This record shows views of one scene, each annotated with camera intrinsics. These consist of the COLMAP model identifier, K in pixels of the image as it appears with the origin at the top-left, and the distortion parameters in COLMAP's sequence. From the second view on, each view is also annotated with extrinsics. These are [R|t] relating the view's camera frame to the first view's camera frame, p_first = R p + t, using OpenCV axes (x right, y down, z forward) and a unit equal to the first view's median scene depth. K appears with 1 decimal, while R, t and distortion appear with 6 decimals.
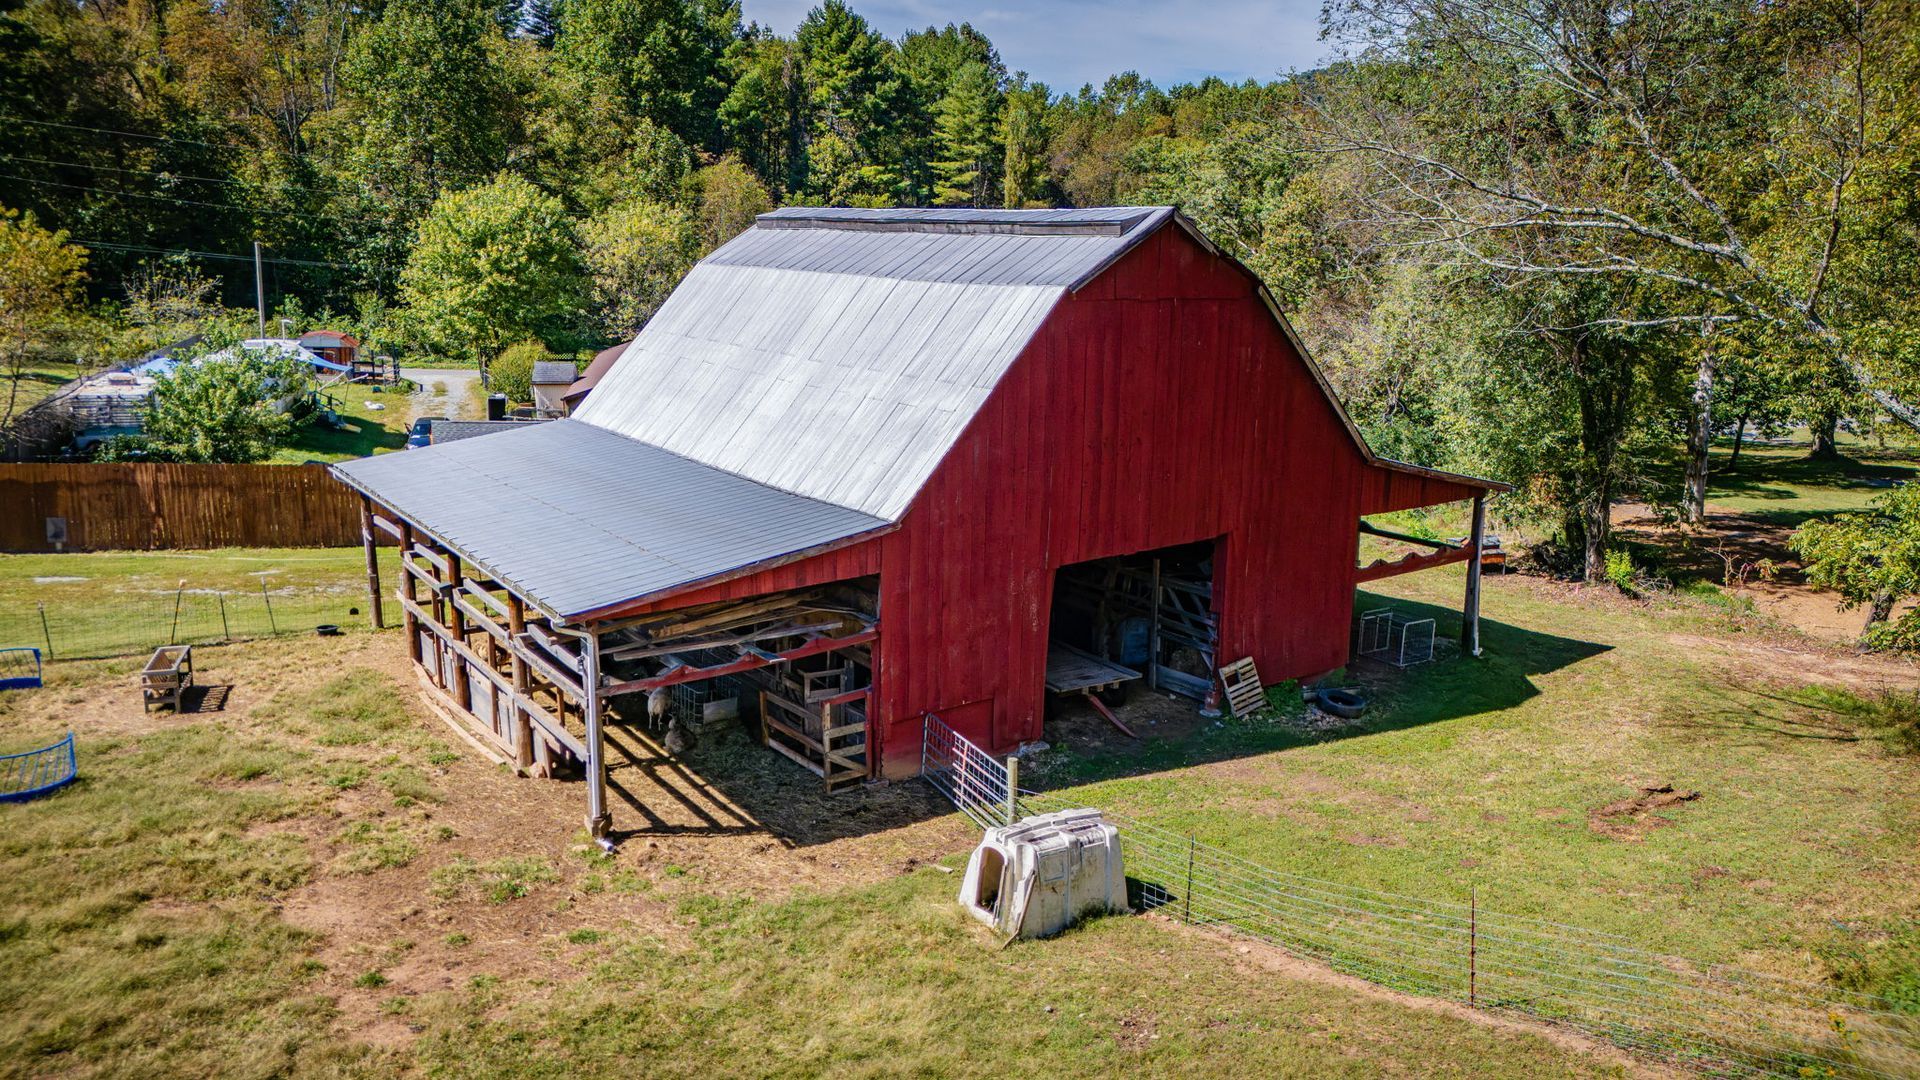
lens RADIAL K [[1407.3, 0, 957.1], [0, 1407.3, 555.6], [0, 0, 1]] dist [0.077793, -0.088419]
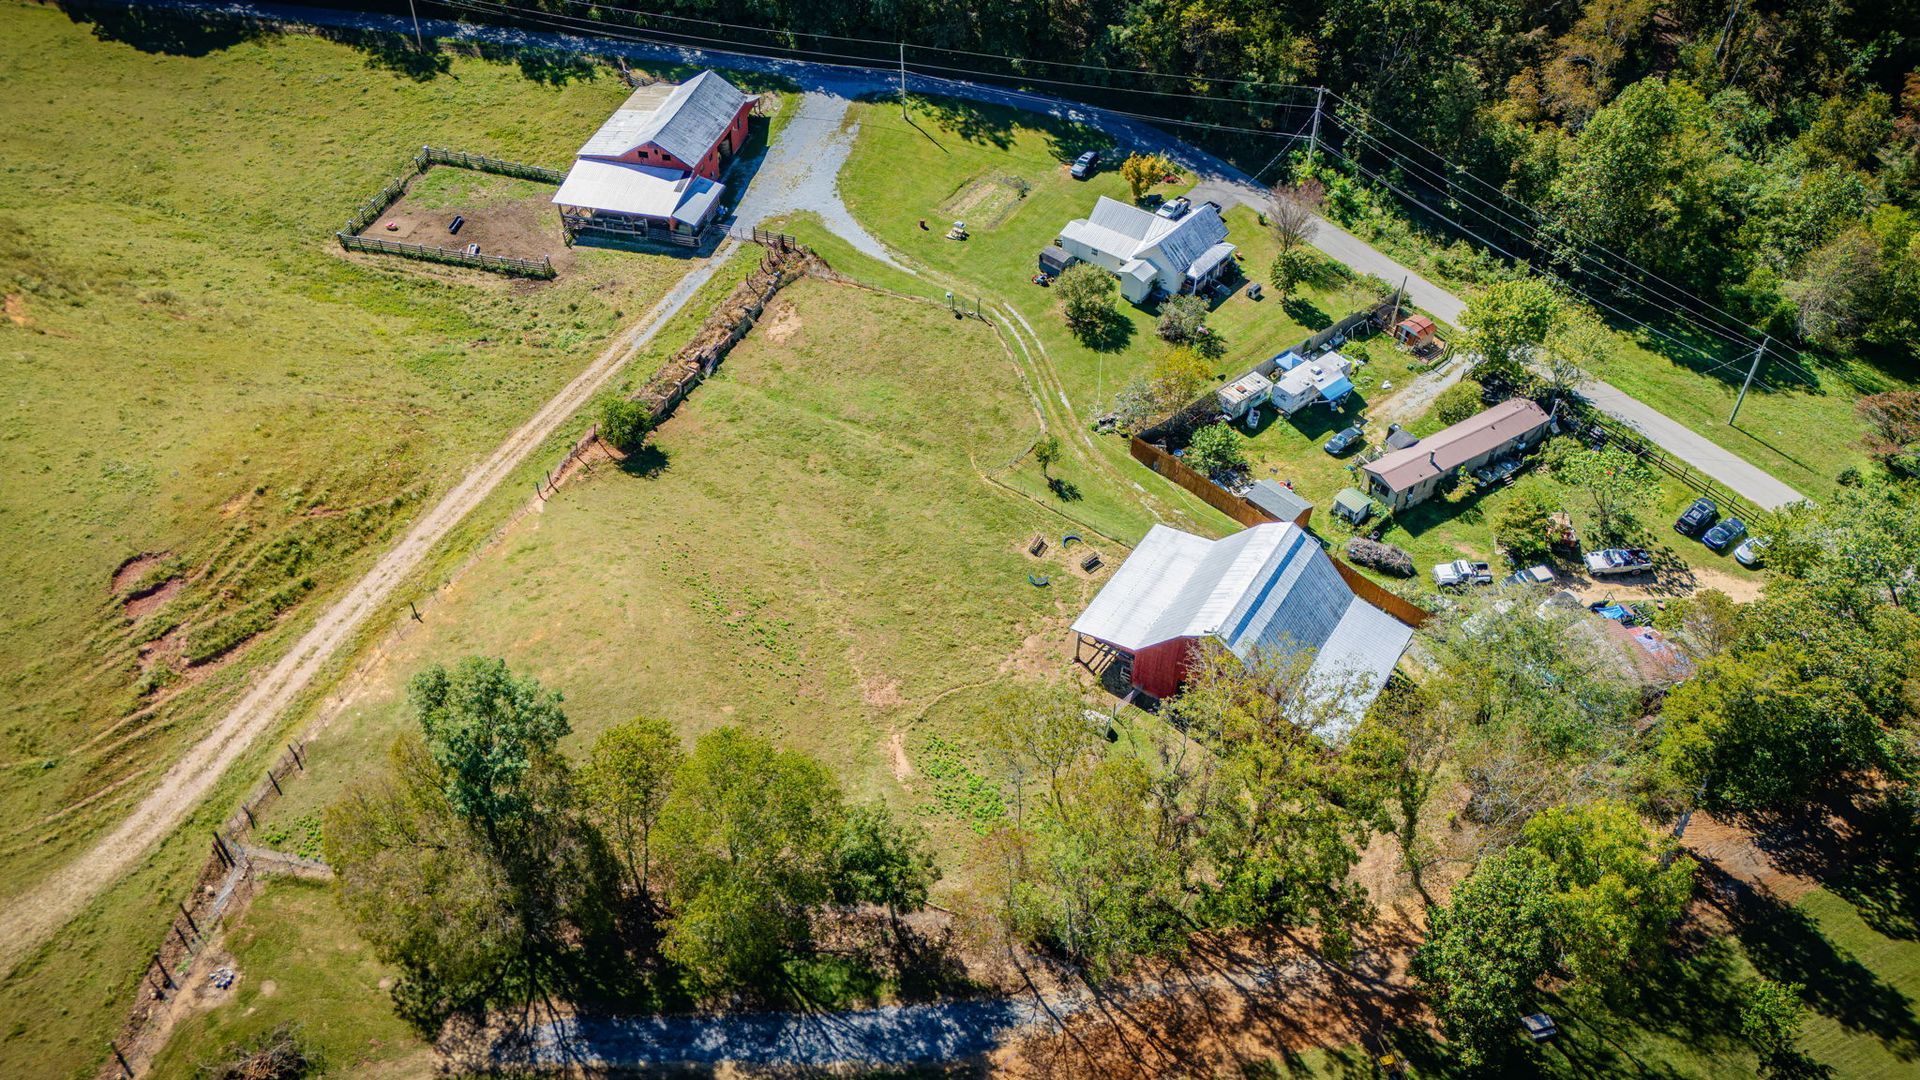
lens RADIAL K [[1407.3, 0, 950.1], [0, 1407.3, 541.7], [0, 0, 1]] dist [0.077793, -0.088419]
pose [[0.377645, 0.624482, -0.683671, 1.532789], [-0.209228, 0.776800, 0.593974, -1.675463], [0.902002, -0.081268, 0.424014, -0.861141]]
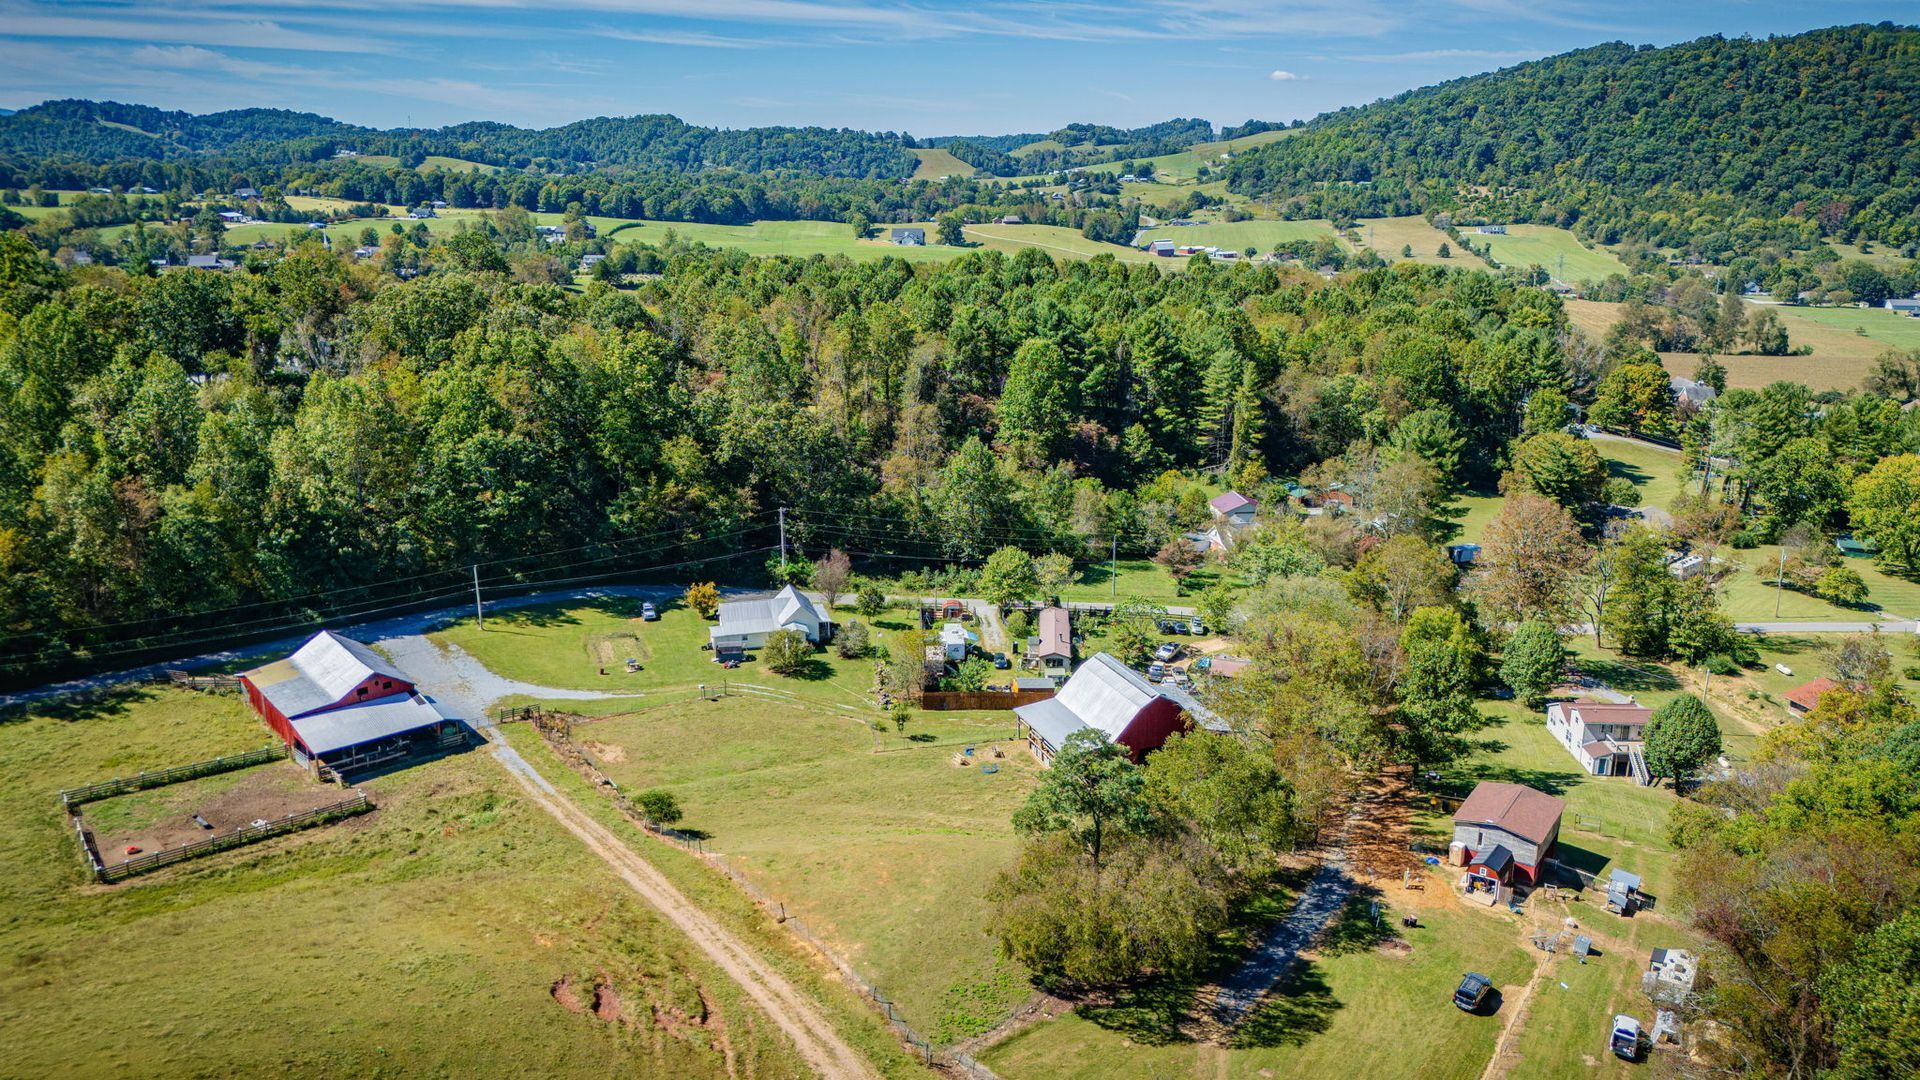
lens RADIAL K [[1407.3, 0, 953.7], [0, 1407.3, 549.1], [0, 0, 1]] dist [0.077793, -0.088419]
pose [[0.971633, 0.057673, -0.229354, 0.406845], [-0.047252, 0.997597, 0.050676, -0.715230], [0.231725, -0.038401, 0.972023, -3.241055]]
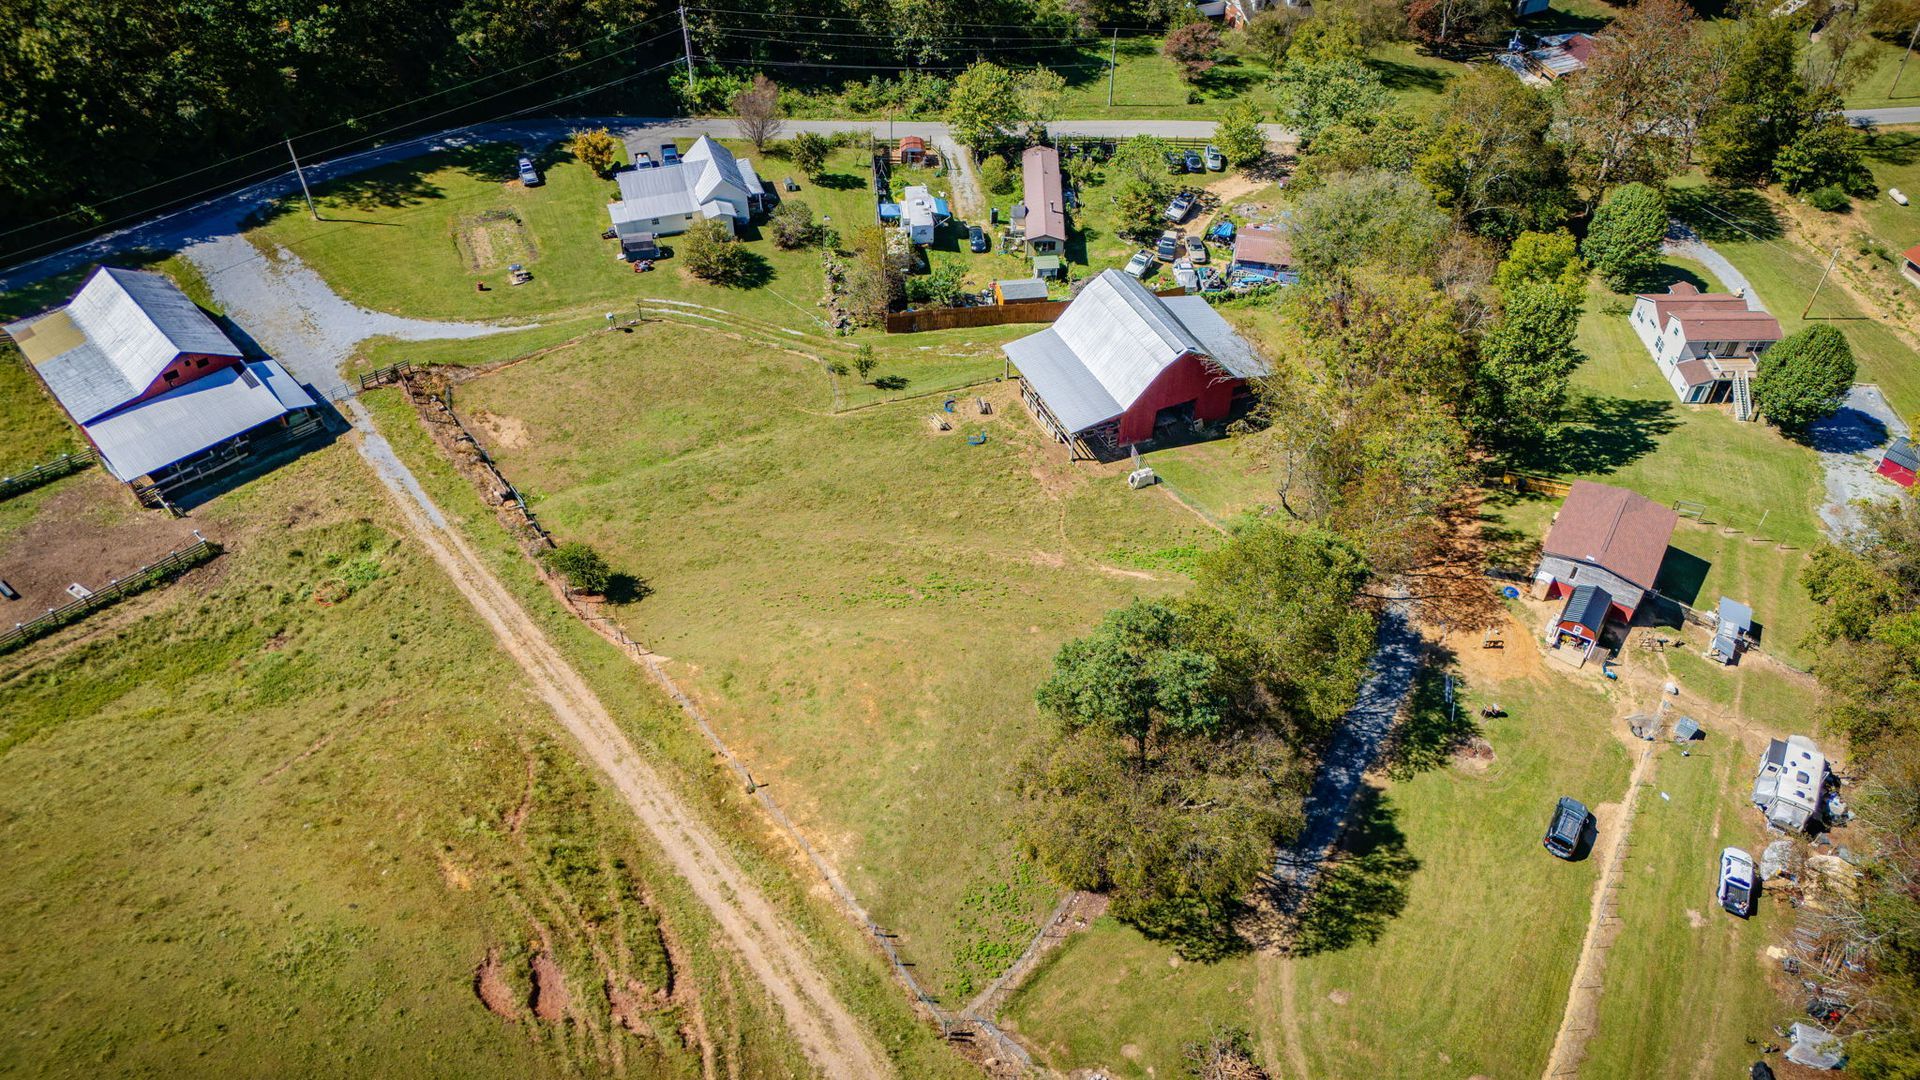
lens RADIAL K [[1407.3, 0, 954.7], [0, 1407.3, 544.5], [0, 0, 1]] dist [0.077793, -0.088419]
pose [[0.982829, 0.123136, -0.137425, 0.070131], [-0.037504, 0.862524, 0.504624, -1.326162], [0.180669, -0.490805, 0.852332, -2.329678]]
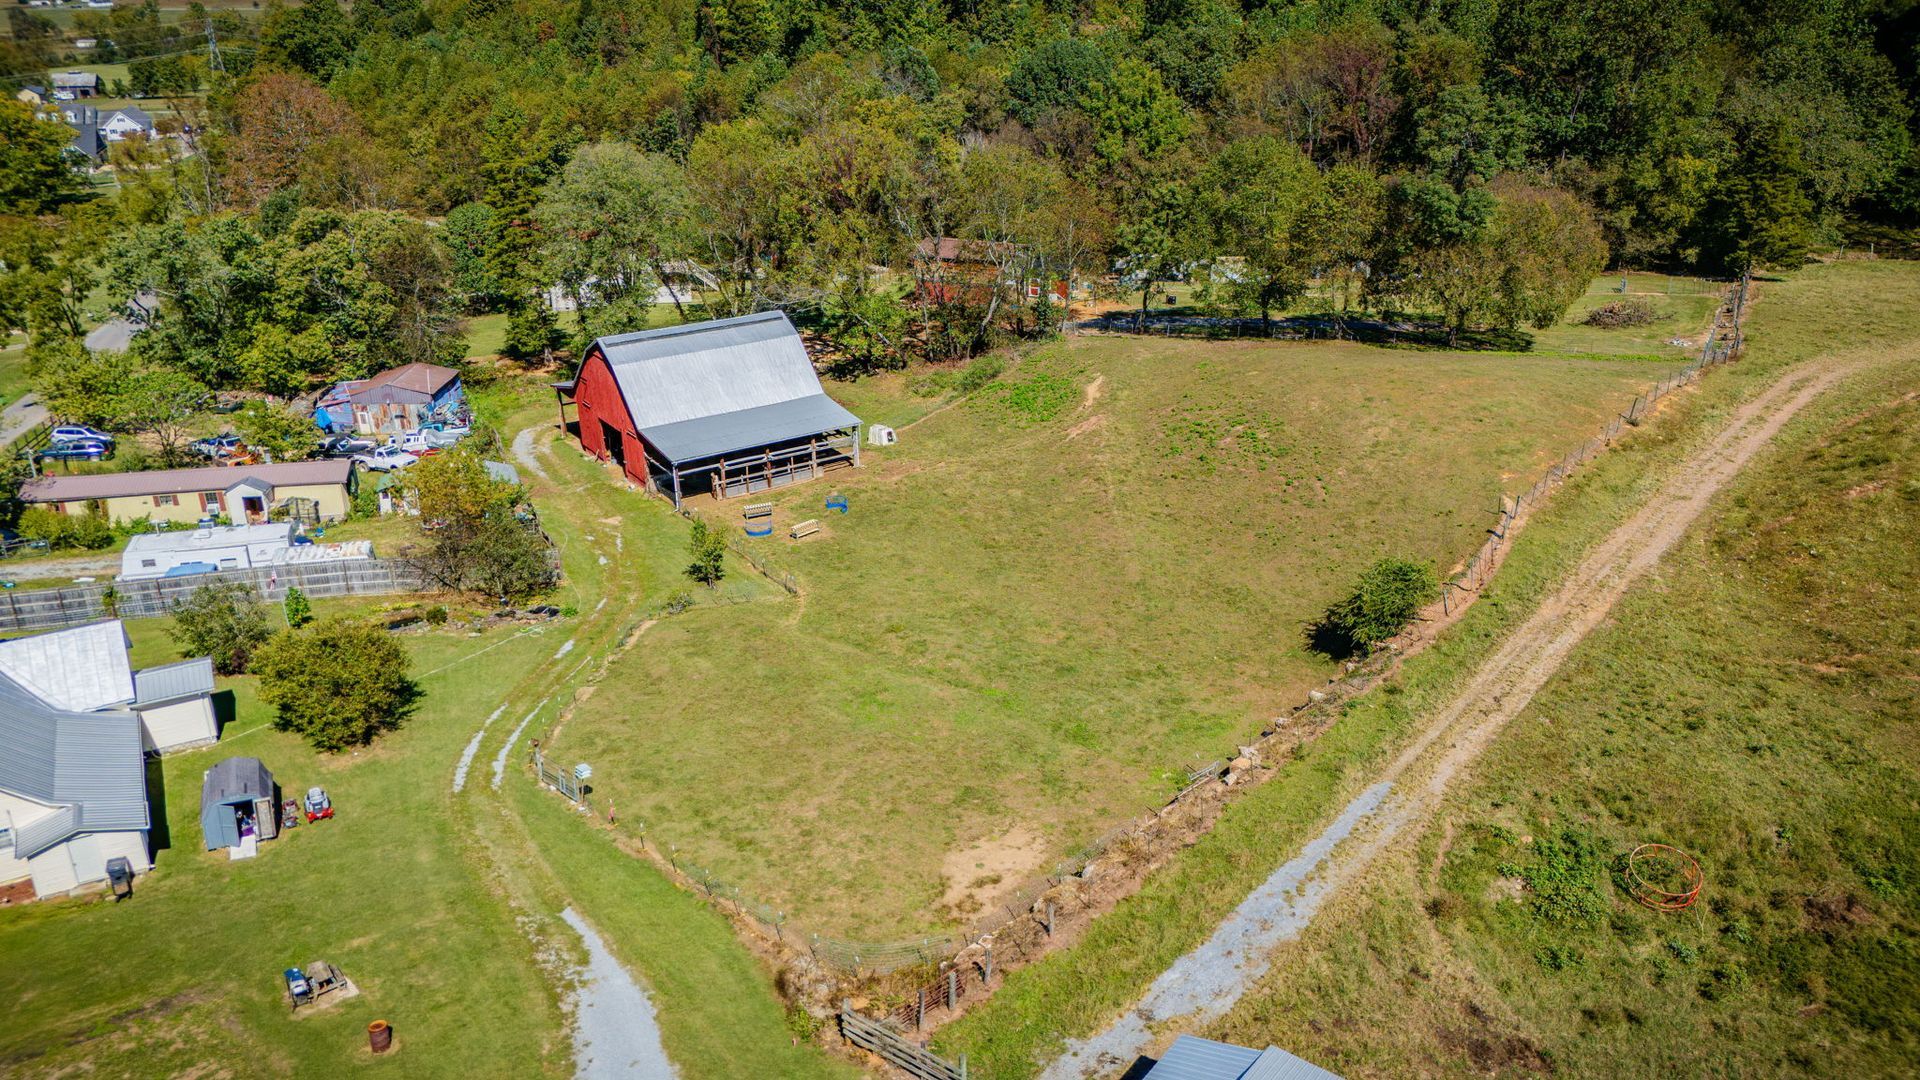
lens RADIAL K [[1407.3, 0, 954.2], [0, 1407.3, 548.2], [0, 0, 1]] dist [0.077793, -0.088419]
pose [[0.001884, -0.409958, 0.912102, -2.478173], [0.233270, 0.887121, 0.398248, -0.726850], [-0.972410, 0.212016, 0.097302, 0.143133]]
